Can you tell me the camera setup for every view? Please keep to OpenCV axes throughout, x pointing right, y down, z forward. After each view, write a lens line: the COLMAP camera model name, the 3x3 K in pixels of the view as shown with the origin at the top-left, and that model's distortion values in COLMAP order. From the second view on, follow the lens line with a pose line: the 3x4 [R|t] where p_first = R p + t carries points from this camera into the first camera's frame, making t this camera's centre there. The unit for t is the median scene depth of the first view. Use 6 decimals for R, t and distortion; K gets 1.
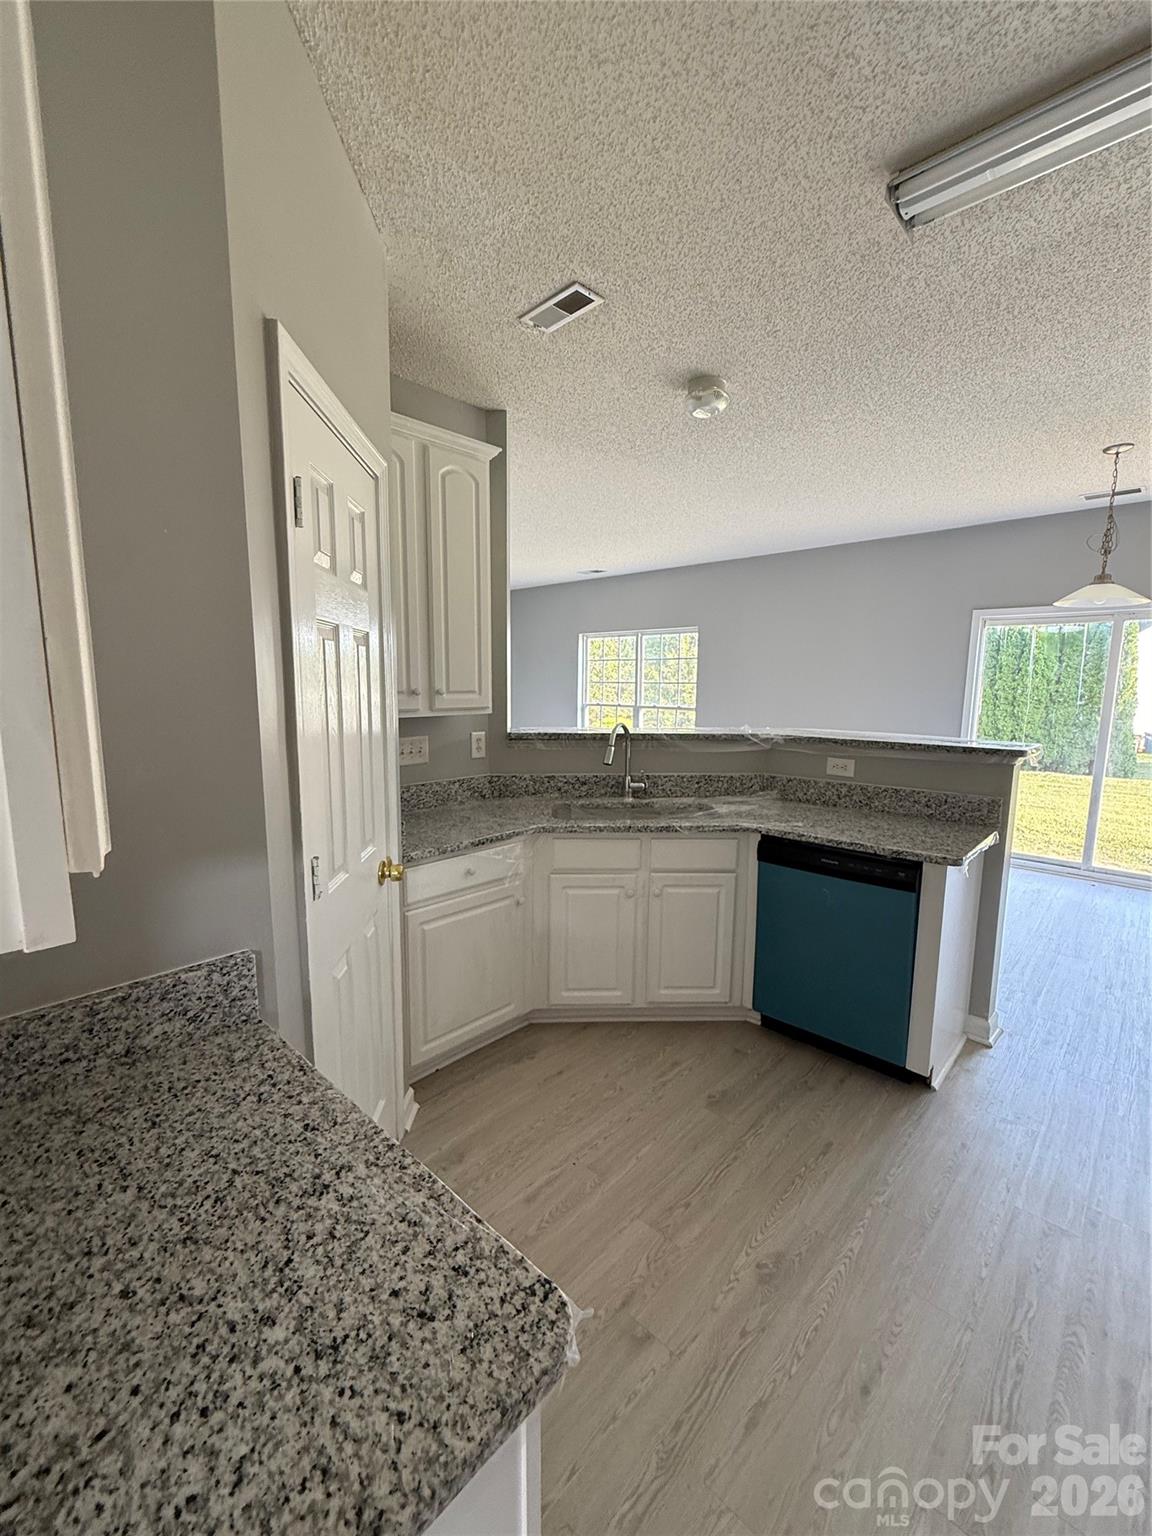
lens RADIAL K [[633.4, 0, 576.0], [0, 633.4, 768.0], [0, 0, 1]] dist [-0.001497, -0.000348]
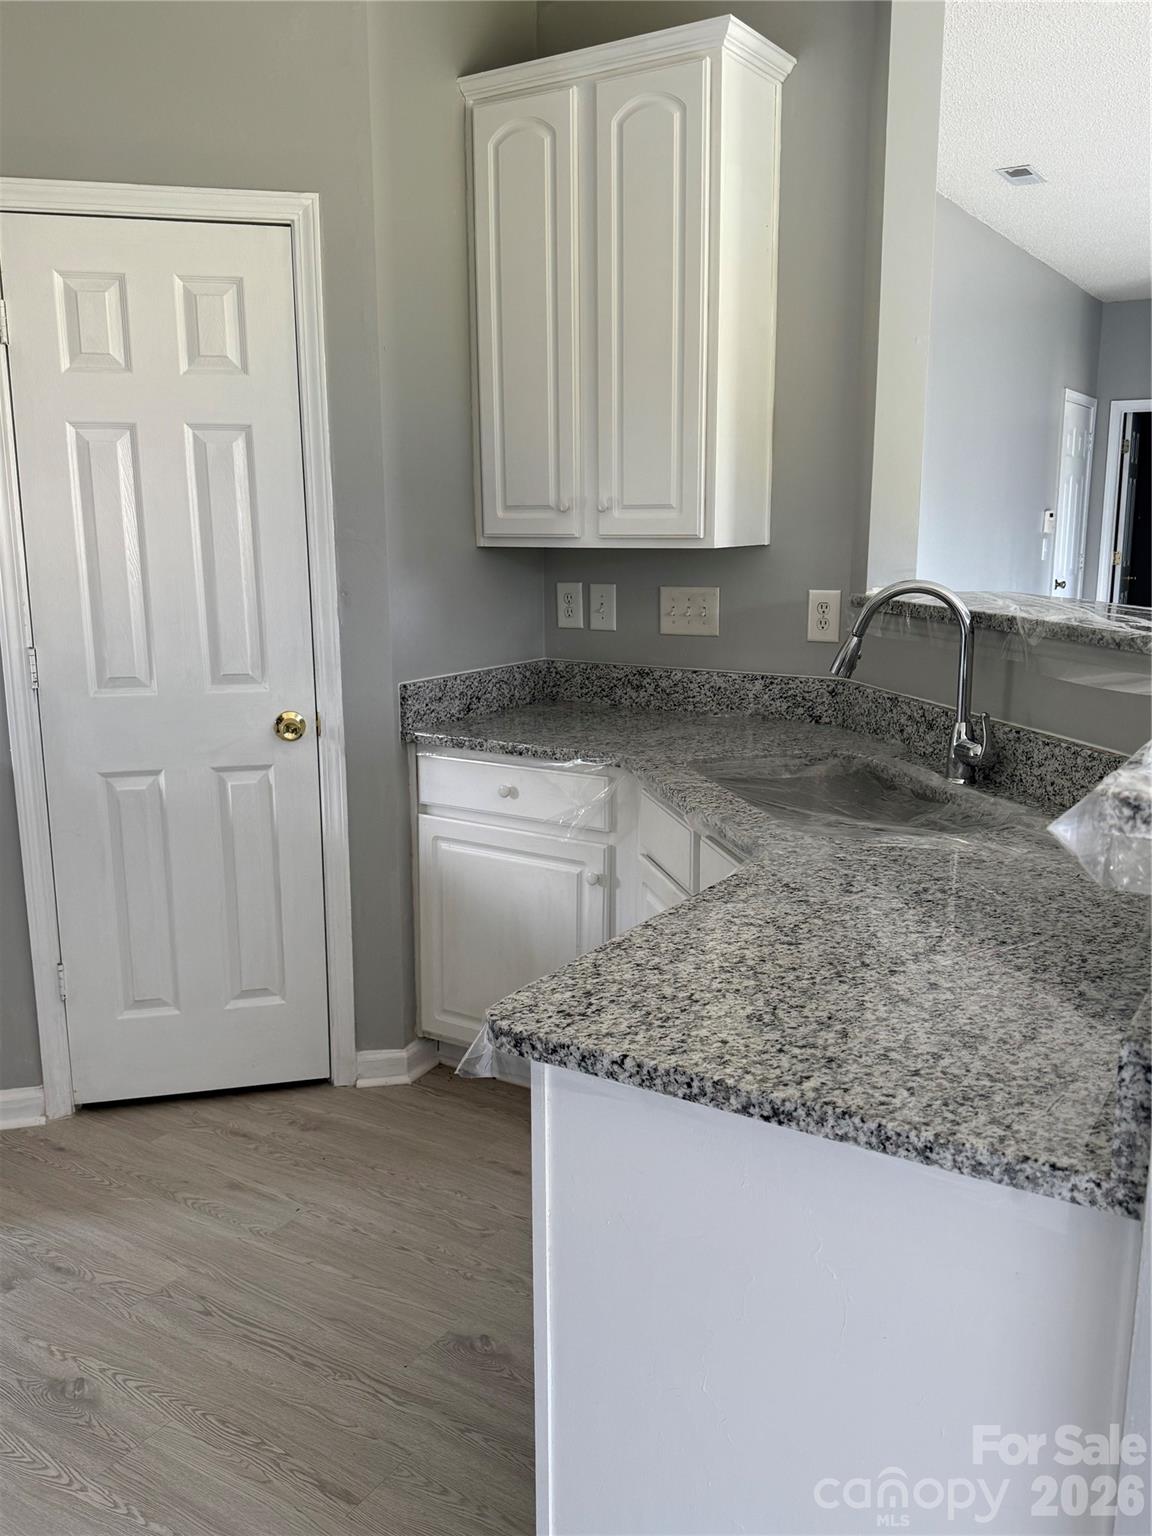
lens RADIAL K [[1261.8, 0, 576.0], [0, 1261.8, 768.0], [0, 0, 1]] dist [0.086964, -0.118681]
pose [[0.195508, 0.185543, -0.962990, 0.842514], [-0.129256, 0.978249, 0.162241, -0.058885], [0.972147, 0.092753, 0.215238, 0.631406]]
